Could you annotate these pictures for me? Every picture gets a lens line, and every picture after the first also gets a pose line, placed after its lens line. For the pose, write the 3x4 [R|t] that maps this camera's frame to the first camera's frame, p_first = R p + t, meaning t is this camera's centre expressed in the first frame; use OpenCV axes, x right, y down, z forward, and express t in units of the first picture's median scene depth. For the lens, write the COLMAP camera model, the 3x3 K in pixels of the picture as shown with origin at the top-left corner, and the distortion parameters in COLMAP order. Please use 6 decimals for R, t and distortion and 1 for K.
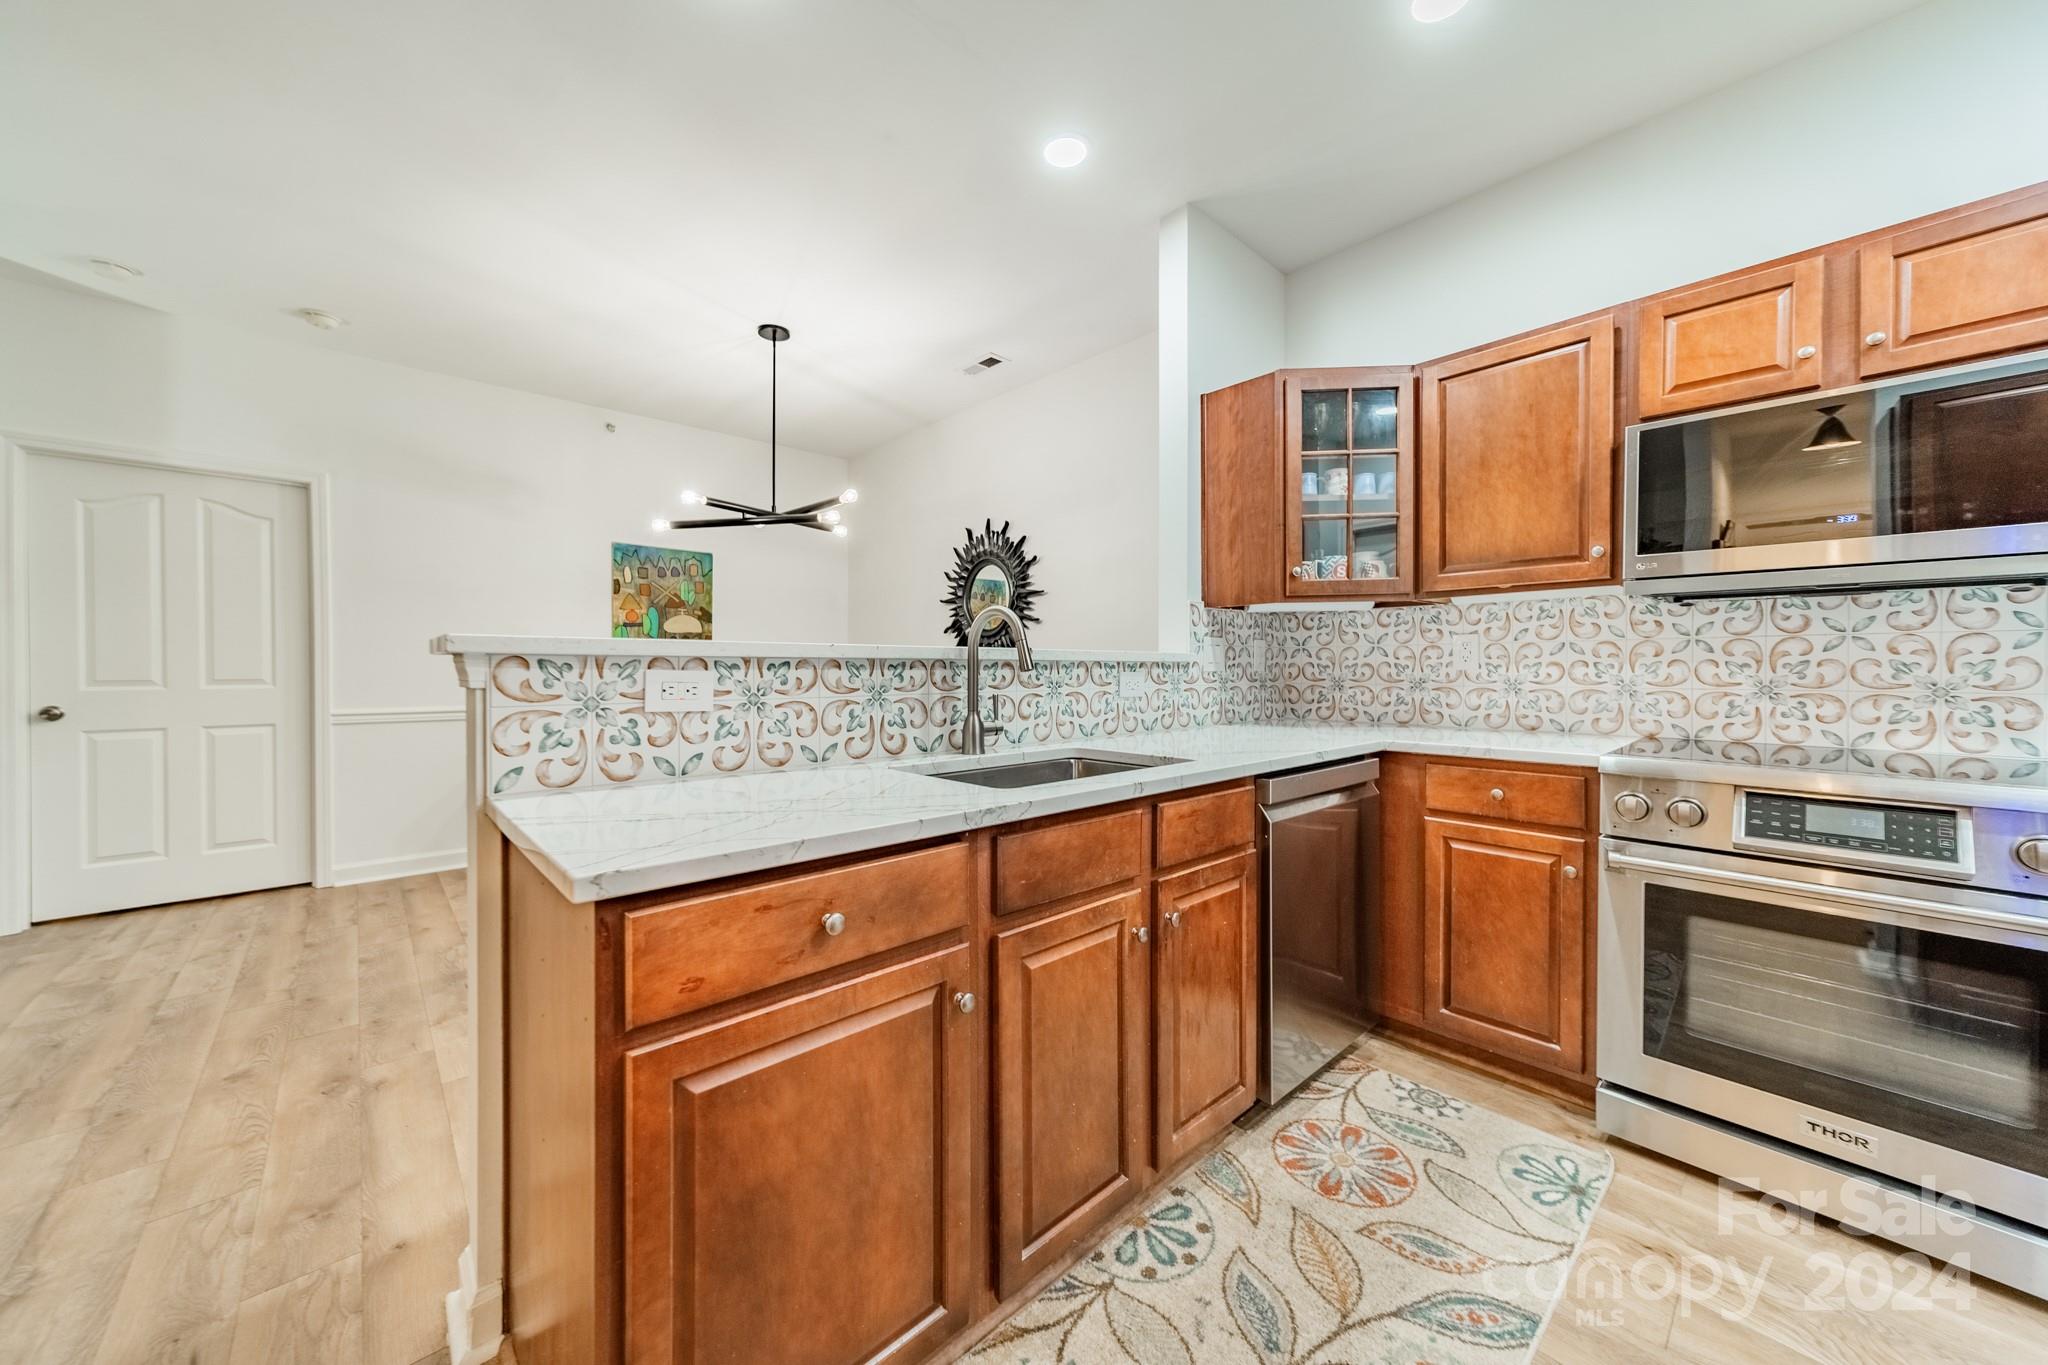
lens RADIAL K [[729.3, 0, 1028.8], [0, 729.3, 675.2], [0, 0, 1]] dist [0.008360, -0.000042]
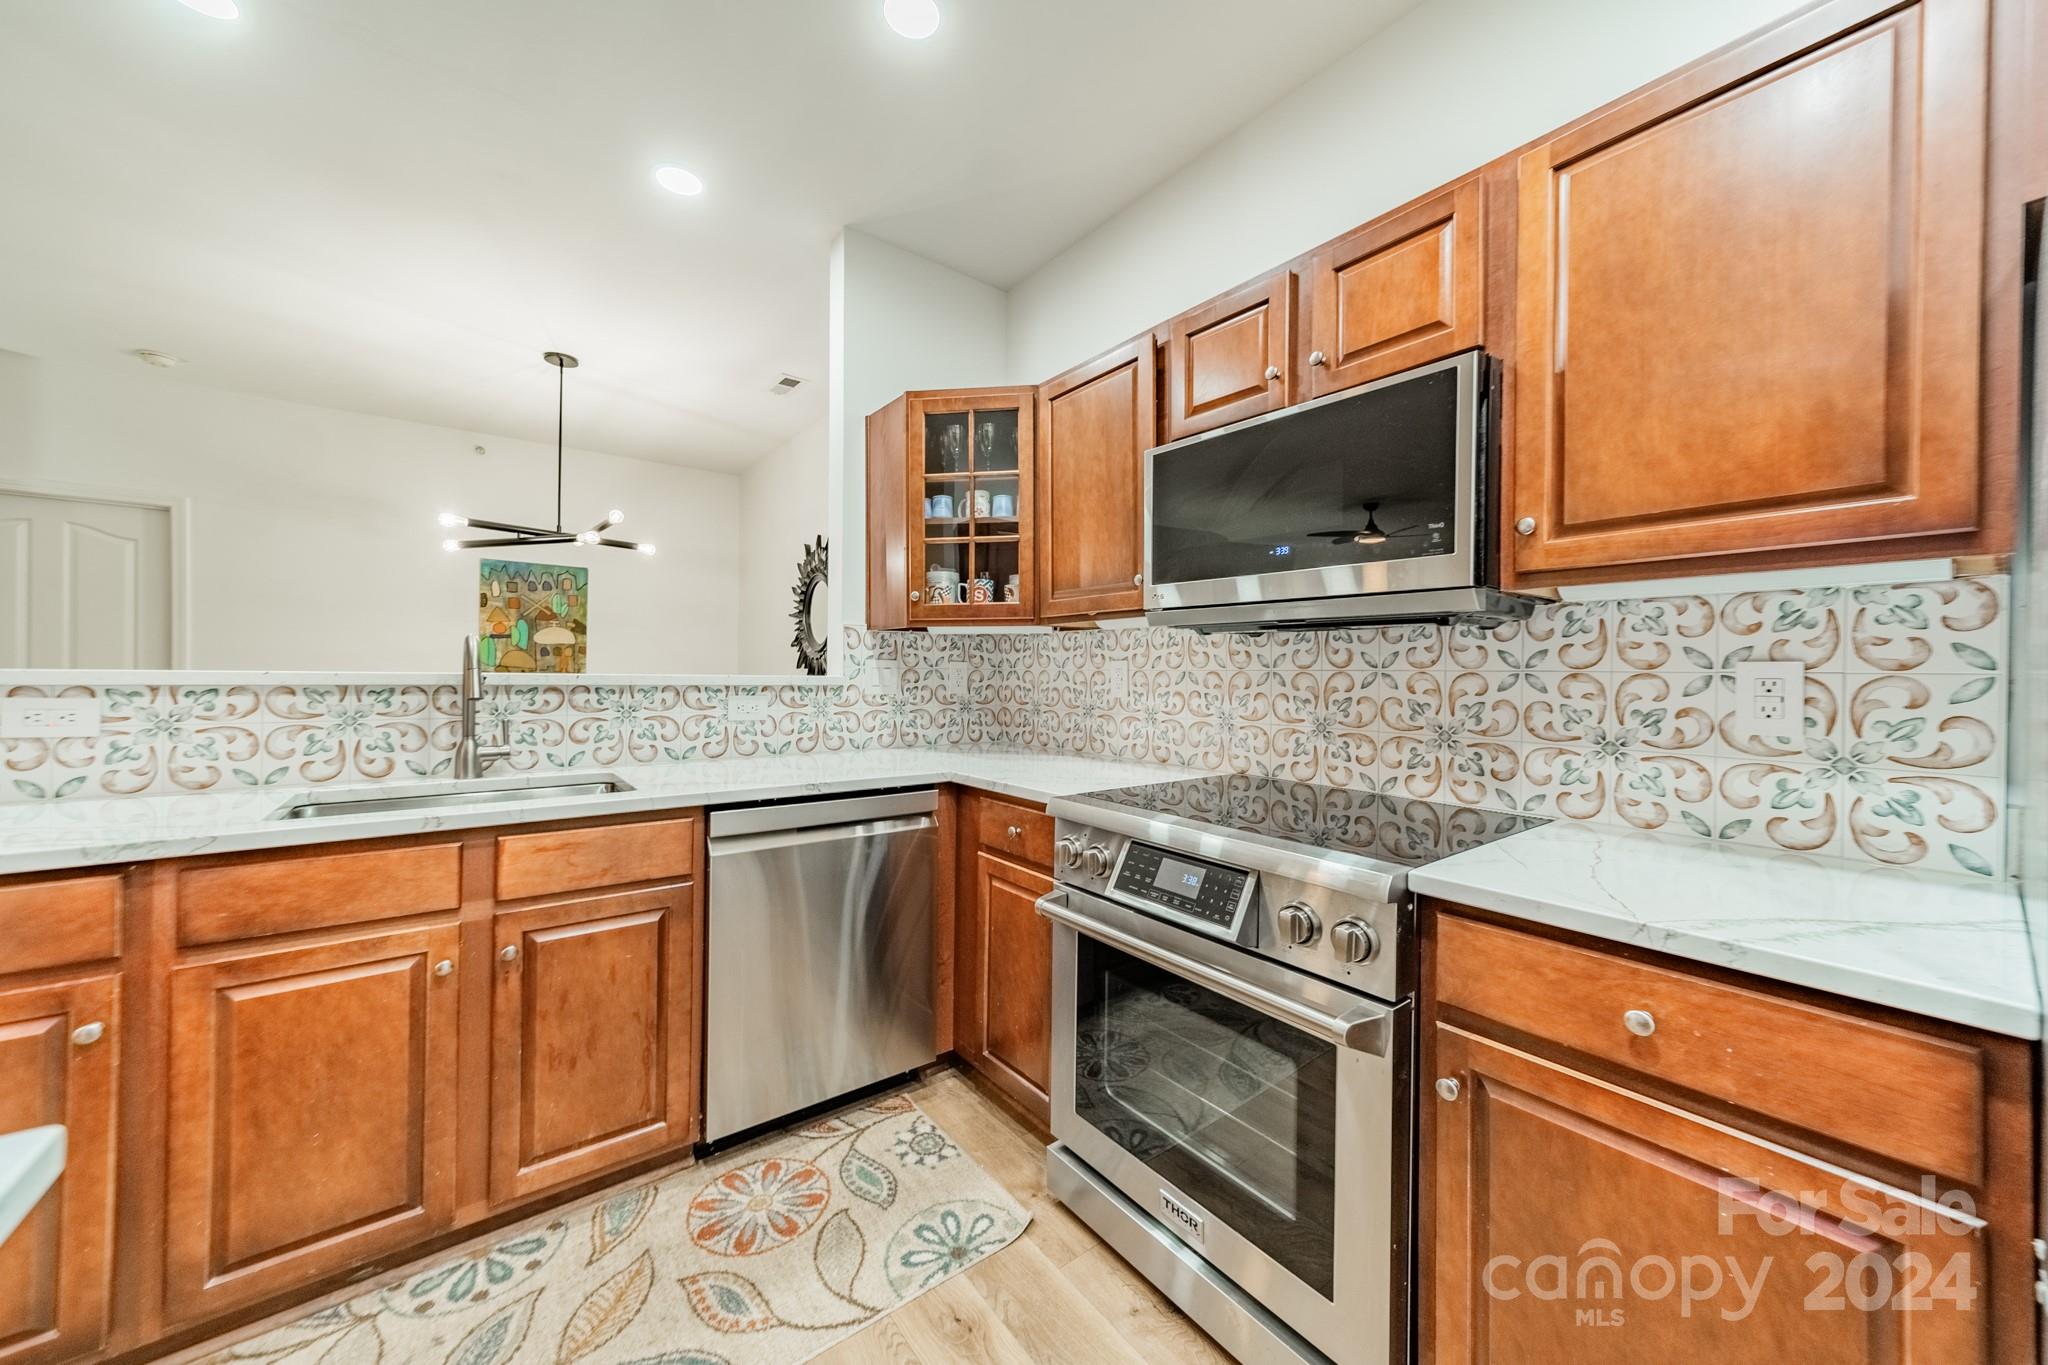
lens RADIAL K [[729.3, 0, 1034.0], [0, 729.3, 674.7], [0, 0, 1]] dist [0.008360, -0.000042]
pose [[0.995980, 0.012412, -0.088717, 0.613203], [-0.013142, 0.999884, -0.007650, -0.030324], [0.088612, 0.008785, 0.996027, 0.035166]]
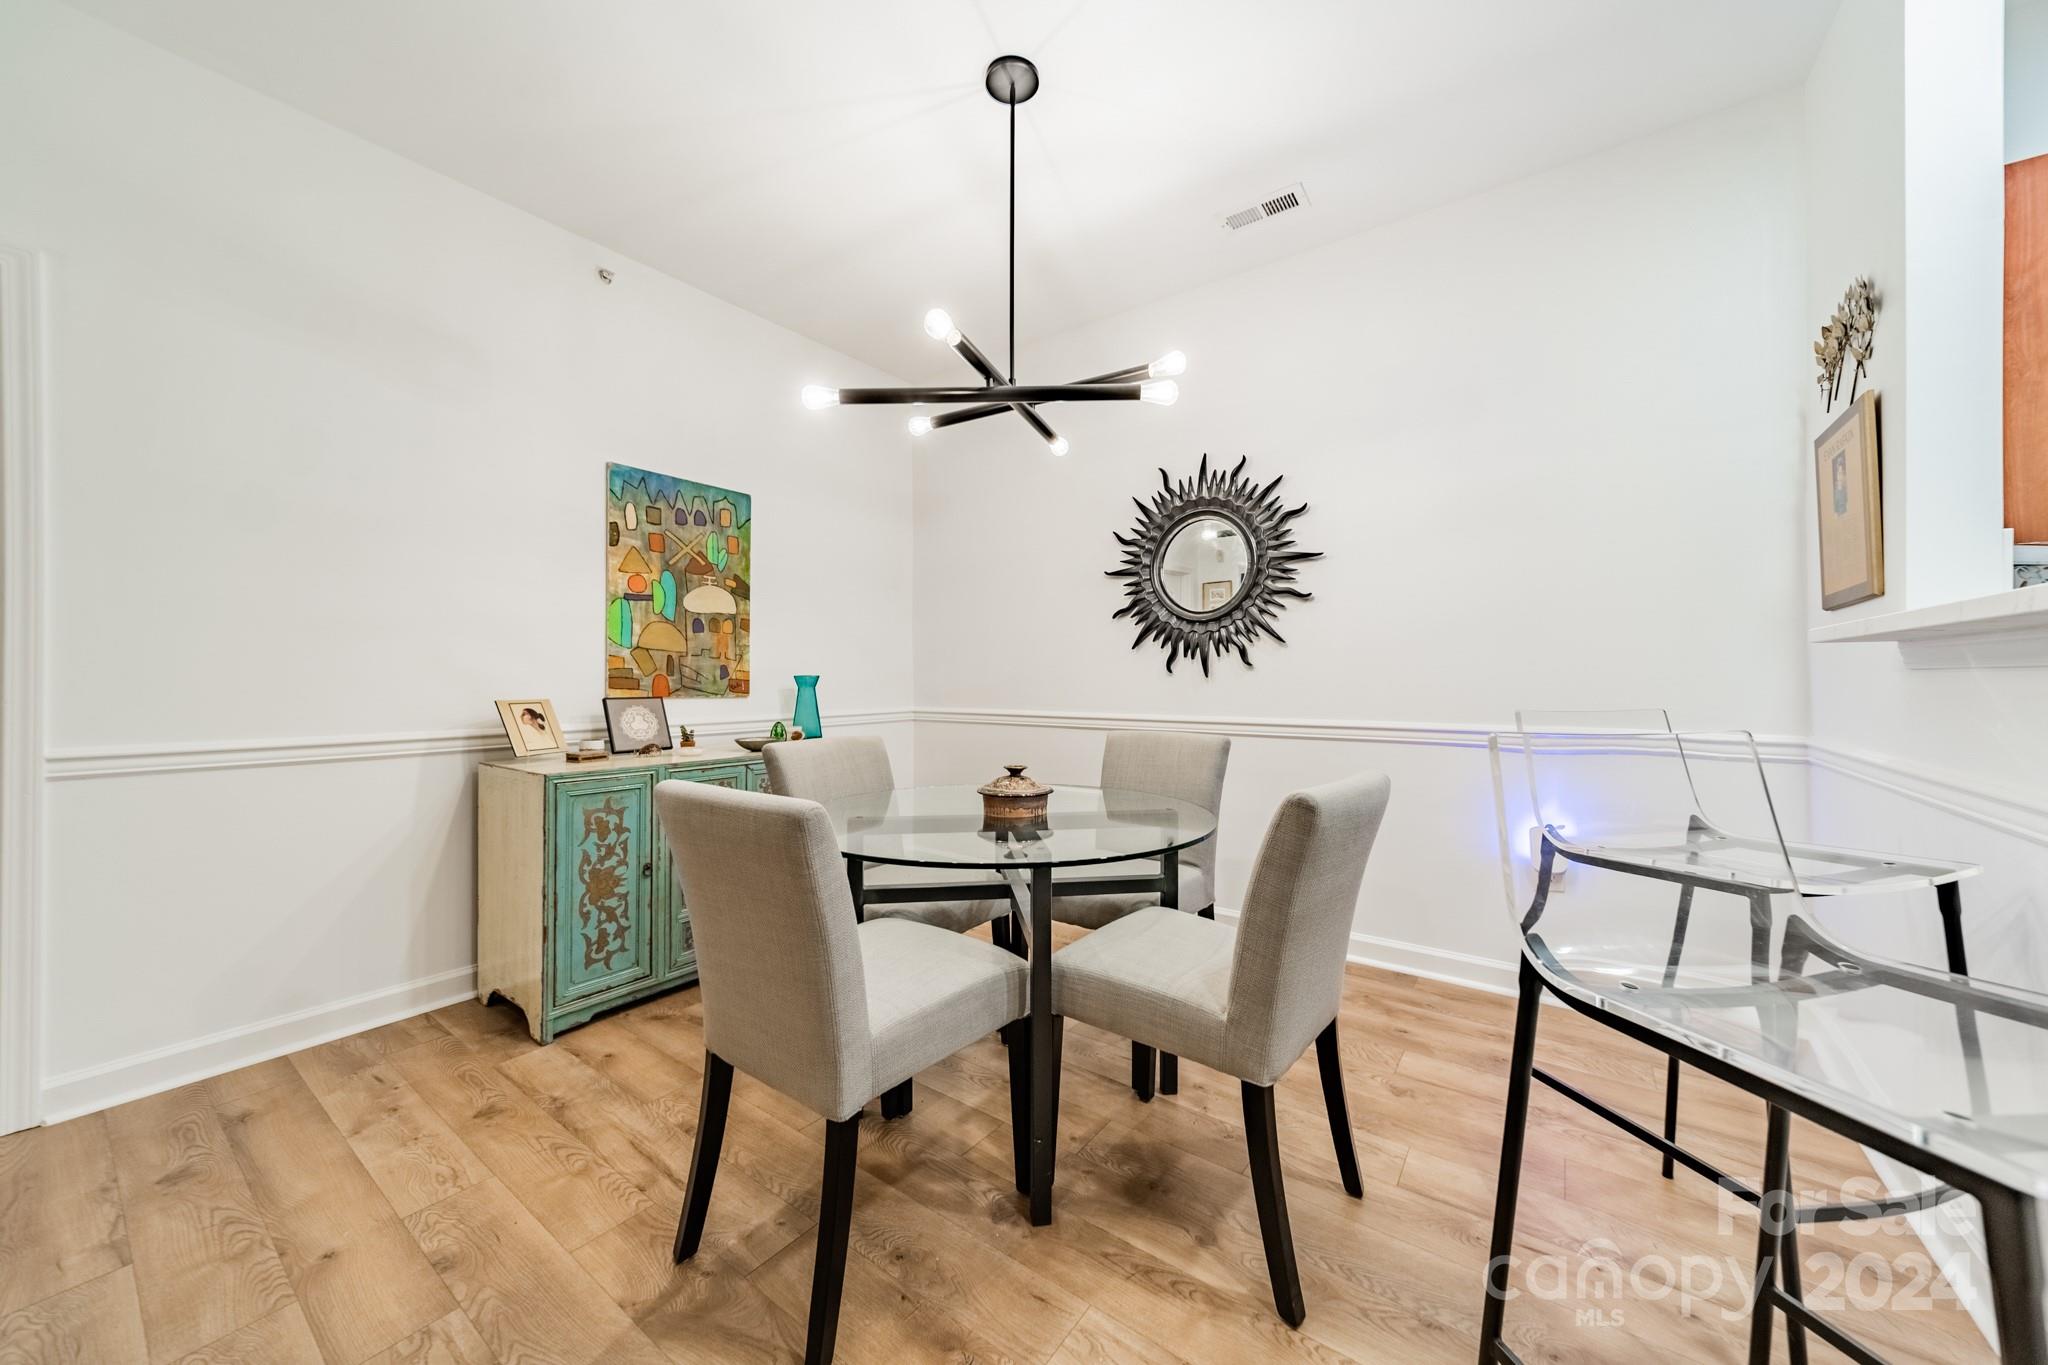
lens RADIAL K [[729.3, 0, 1030.2], [0, 729.3, 673.3], [0, 0, 1]] dist [0.008360, -0.000042]
pose [[0.980799, -0.000683, 0.195020, -0.649373], [0.003967, 0.999857, -0.016449, 0.013735], [-0.194981, 0.016907, 0.980661, 0.630803]]
